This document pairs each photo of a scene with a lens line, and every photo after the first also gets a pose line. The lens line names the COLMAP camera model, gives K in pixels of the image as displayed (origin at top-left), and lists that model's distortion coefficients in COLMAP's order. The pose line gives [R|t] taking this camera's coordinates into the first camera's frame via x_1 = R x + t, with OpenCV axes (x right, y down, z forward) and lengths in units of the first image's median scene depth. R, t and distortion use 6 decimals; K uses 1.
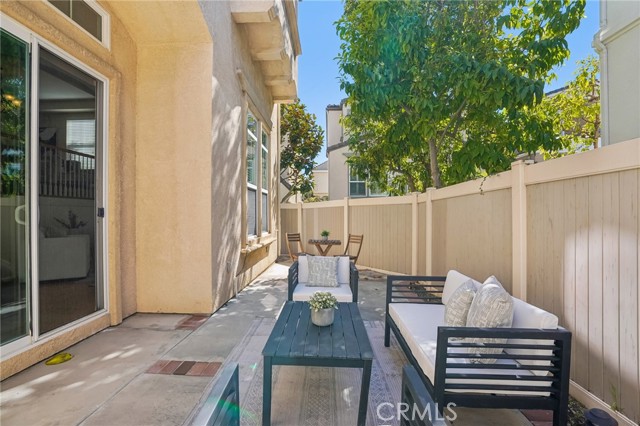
lens RADIAL K [[312.8, 0, 319.5], [0, 312.8, 221.1], [0, 0, 1]] dist [-0.074063, 0.036366]
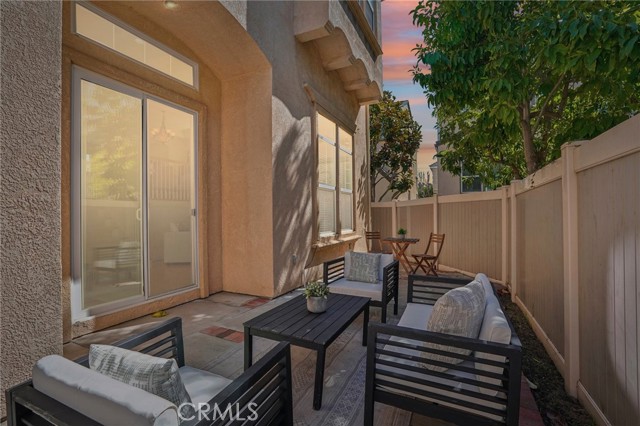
lens RADIAL K [[312.8, 0, 319.5], [0, 312.8, 221.1], [0, 0, 1]] dist [-0.074063, 0.036366]
pose [[0.904795, 0.001297, -0.425846, 0.316936], [0.000130, 0.999994, 0.003322, 0.004361], [0.425848, -0.003061, 0.904790, 0.002303]]
